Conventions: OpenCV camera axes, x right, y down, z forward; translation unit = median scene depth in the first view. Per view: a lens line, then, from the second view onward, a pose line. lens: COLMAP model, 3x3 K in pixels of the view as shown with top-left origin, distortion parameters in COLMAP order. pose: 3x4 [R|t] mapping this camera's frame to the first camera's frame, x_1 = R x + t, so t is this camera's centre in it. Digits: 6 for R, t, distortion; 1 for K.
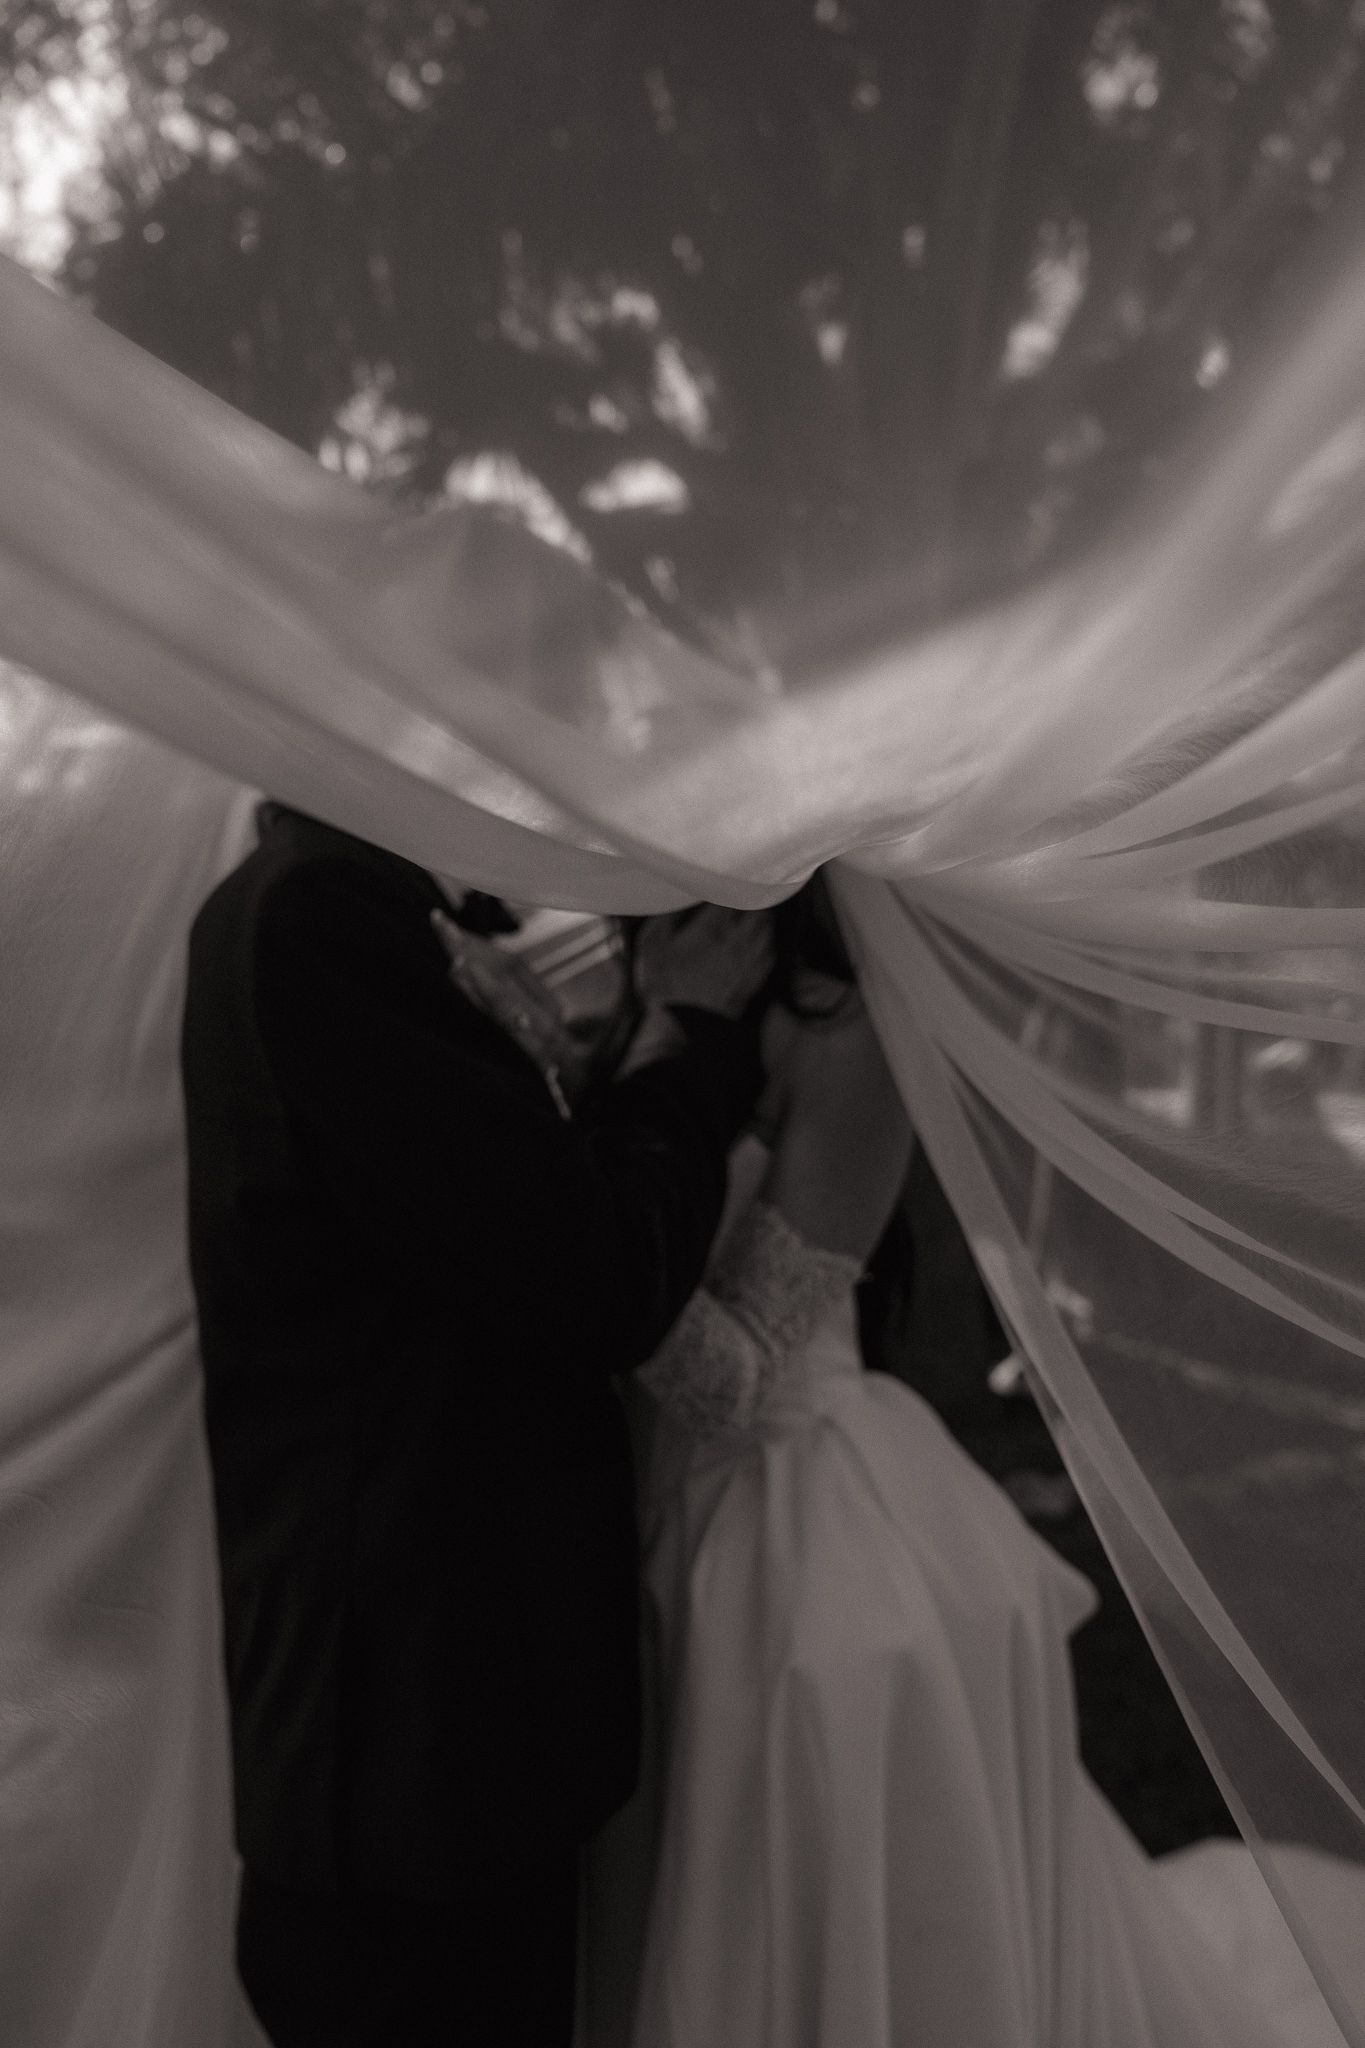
lens RADIAL K [[1465.5, 0, 683.7], [0, 1465.5, 1018.8], [0, 0, 1]] dist [-0.005078, -0.000769]
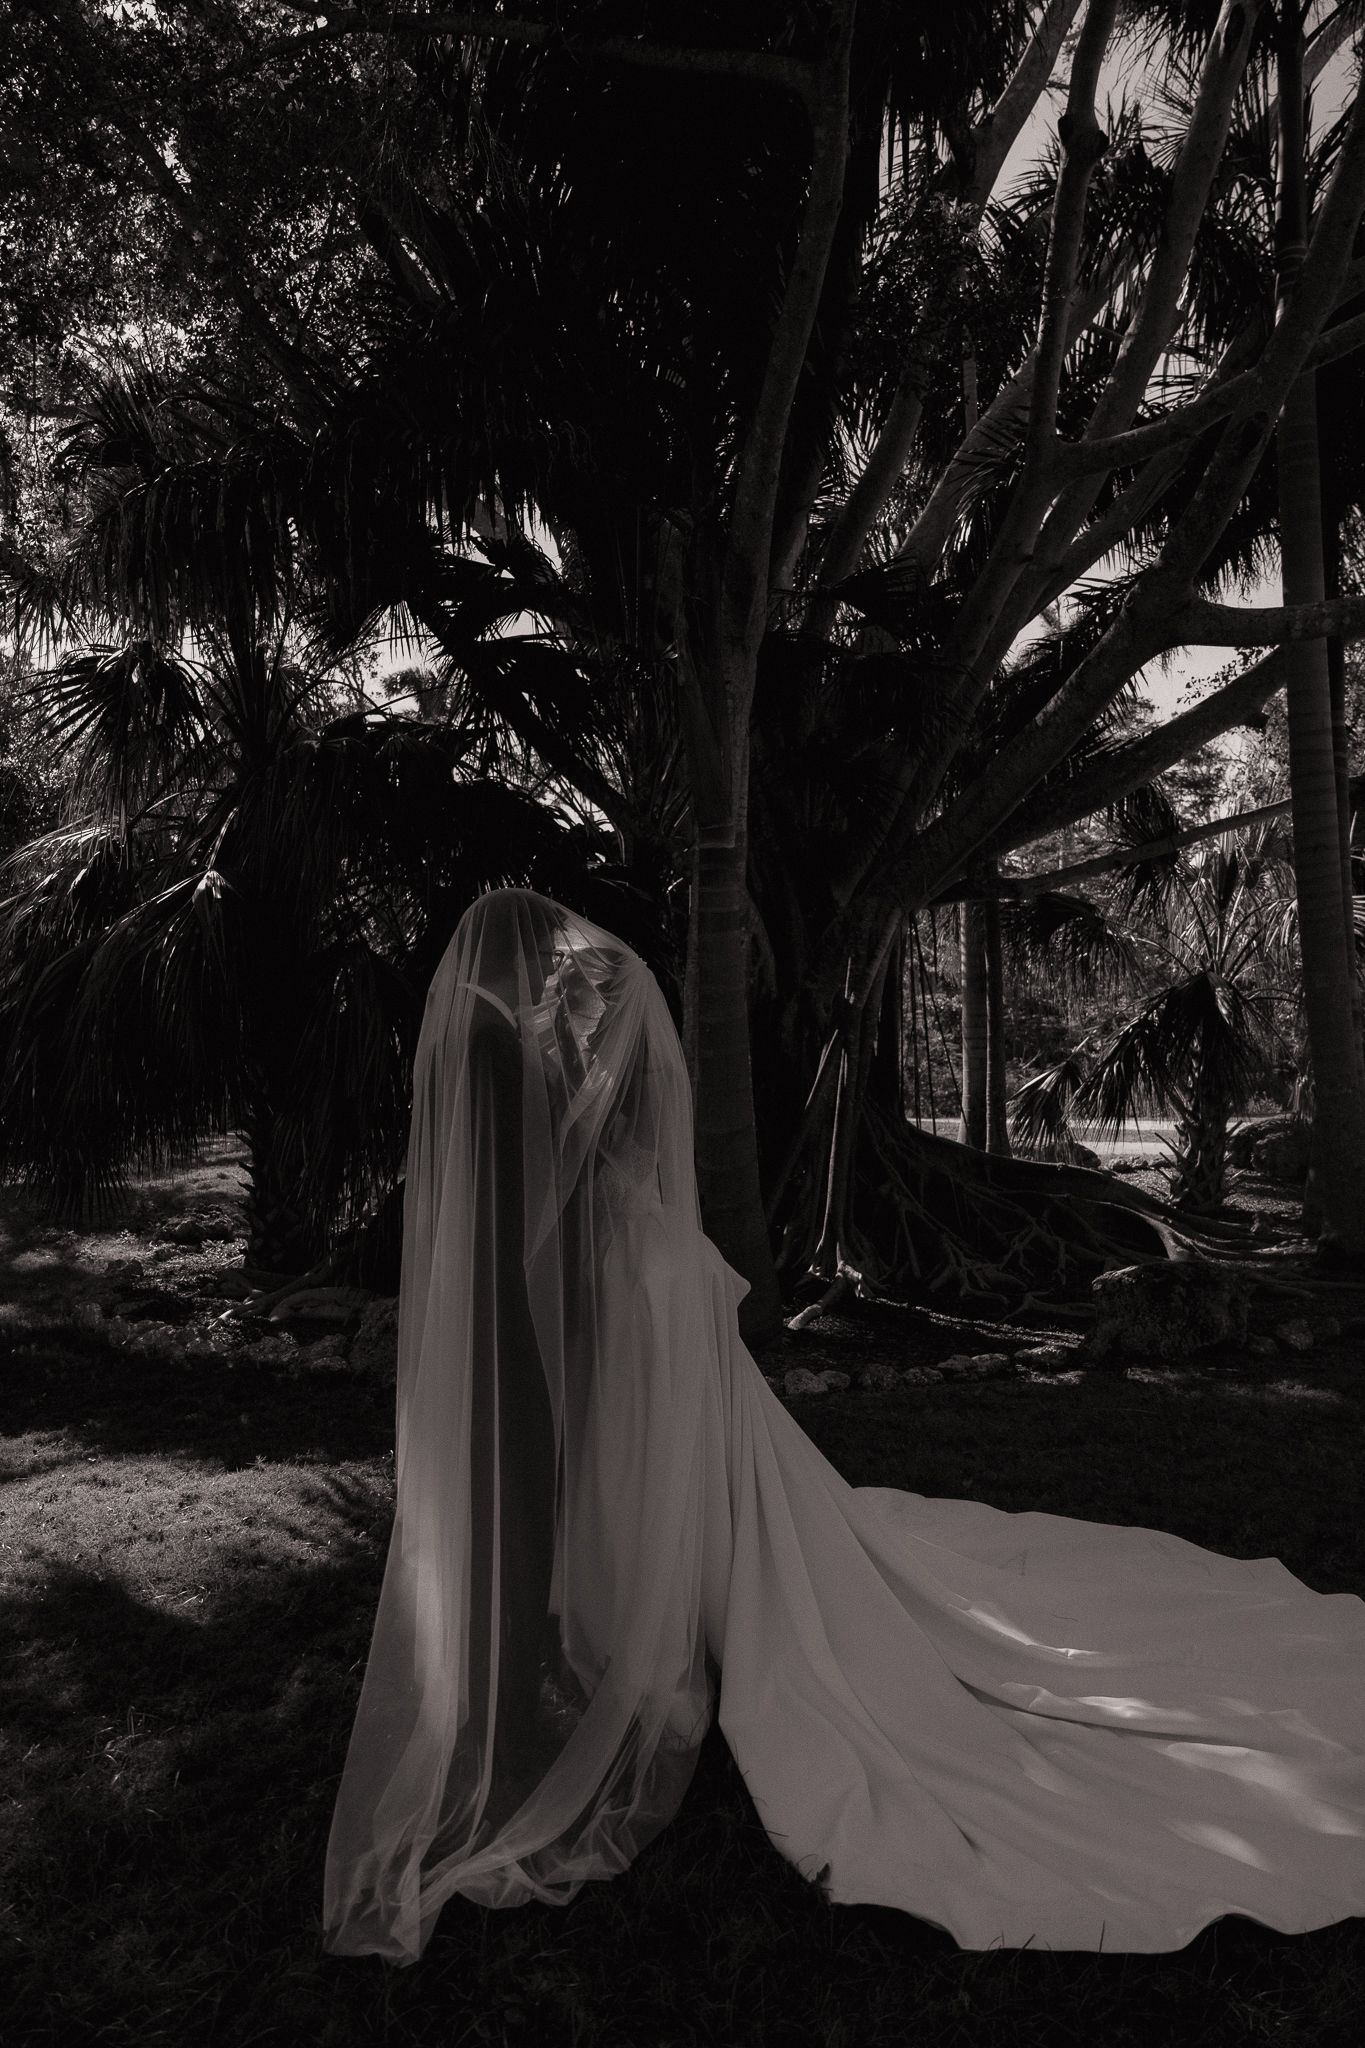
lens RADIAL K [[1404.3, 0, 684.5], [0, 1404.3, 1027.1], [0, 0, 1]] dist [-0.000887, -0.000028]
pose [[0.994880, -0.010485, 0.100513, -0.104944], [0.012560, 0.999720, -0.020031, -0.035572], [-0.100275, 0.021191, 0.994734, -1.729676]]
